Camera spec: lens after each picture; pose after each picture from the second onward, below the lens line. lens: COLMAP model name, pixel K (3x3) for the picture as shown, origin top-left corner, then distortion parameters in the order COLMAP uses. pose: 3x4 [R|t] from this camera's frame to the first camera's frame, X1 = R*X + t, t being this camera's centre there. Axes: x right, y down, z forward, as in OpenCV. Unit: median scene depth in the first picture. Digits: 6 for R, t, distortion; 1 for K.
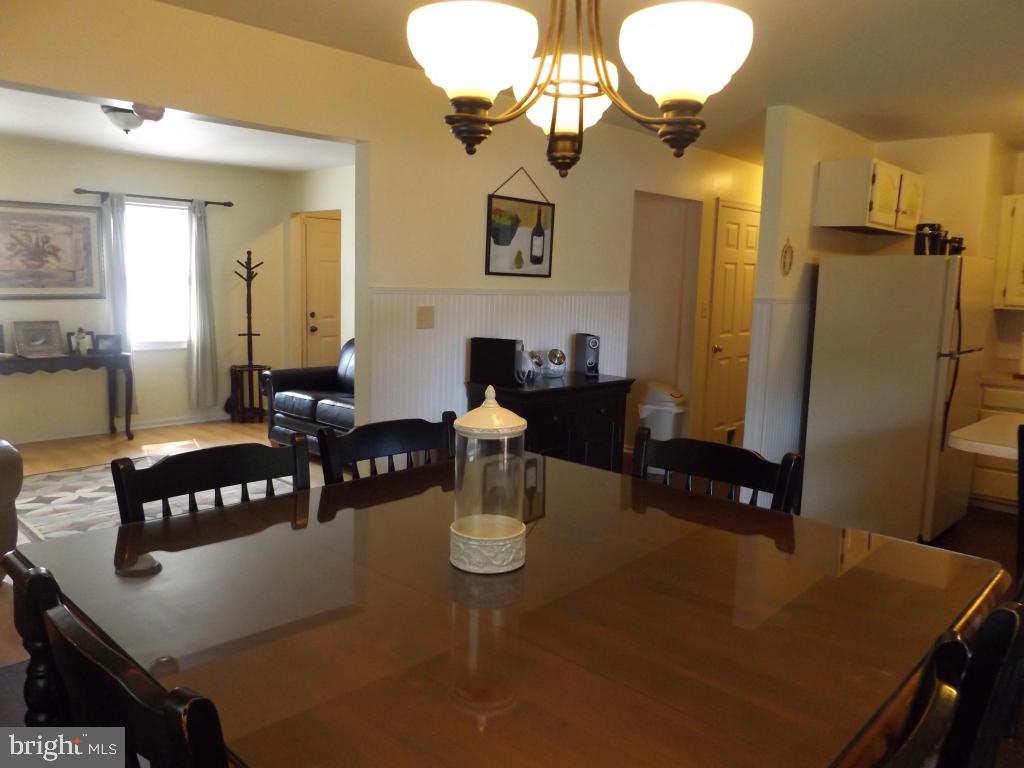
lens RADIAL K [[761.8, 0, 514.9], [0, 761.8, 382.8], [0, 0, 1]] dist [-0.008992, 0.000985]
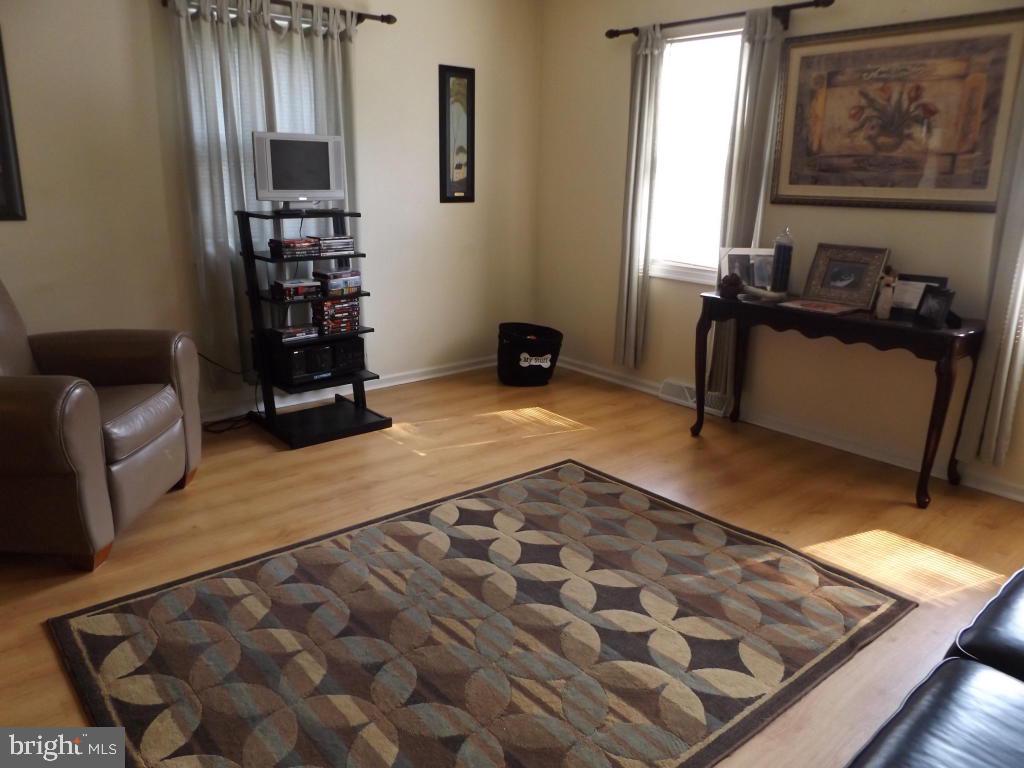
lens RADIAL K [[761.8, 0, 514.9], [0, 761.8, 382.8], [0, 0, 1]] dist [-0.008992, 0.000985]
pose [[-0.099790, 0.246598, -0.963967, -0.030754], [-0.152152, 0.953627, 0.259704, -0.089392], [0.983307, 0.172585, -0.057642, 0.772593]]
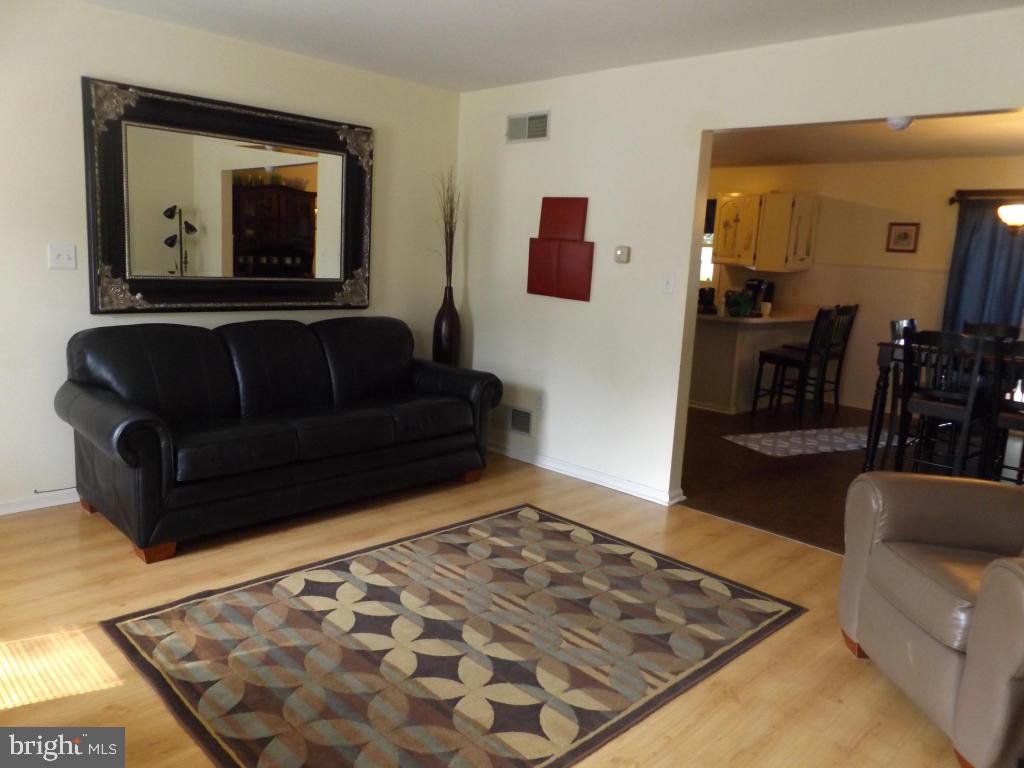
lens RADIAL K [[761.8, 0, 514.9], [0, 761.8, 382.8], [0, 0, 1]] dist [-0.008992, 0.000985]
pose [[0.023209, -0.197492, 0.980030, -0.775014], [0.082535, 0.977326, 0.194992, -0.108995], [-0.996318, 0.076361, 0.038983, 0.711771]]
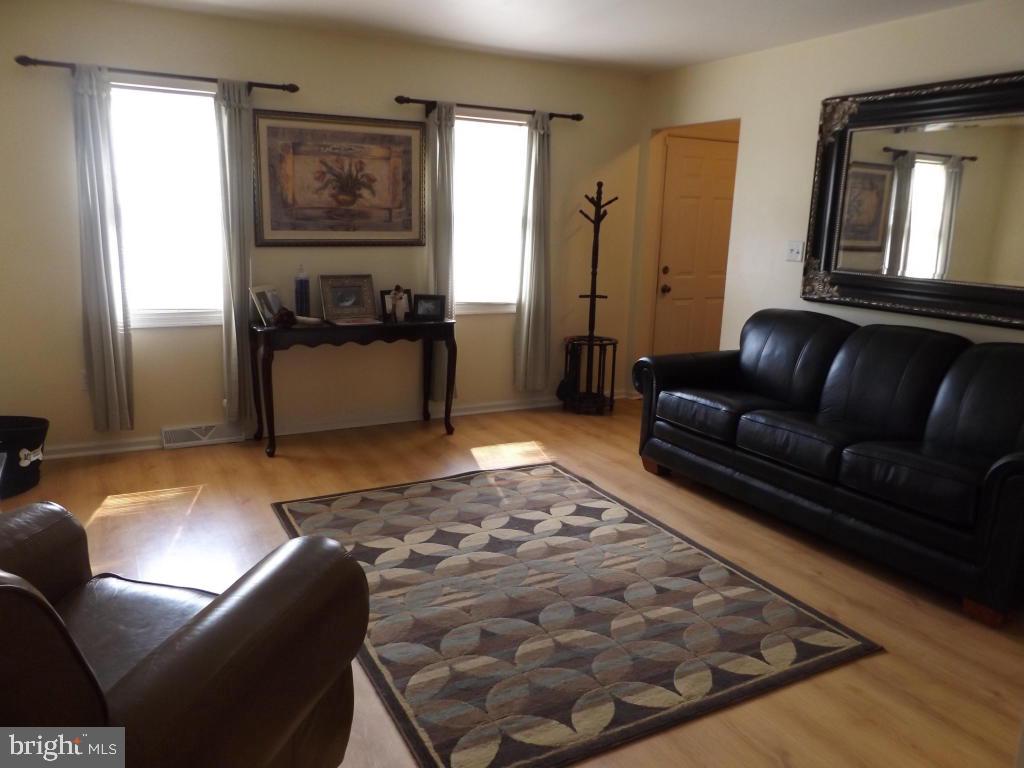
lens RADIAL K [[761.8, 0, 514.9], [0, 761.8, 382.8], [0, 0, 1]] dist [-0.008992, 0.000985]
pose [[0.952426, 0.067110, -0.297288, -0.225110], [-0.045487, 0.995831, 0.079071, -0.039852], [0.301355, -0.061787, 0.951508, 0.303581]]
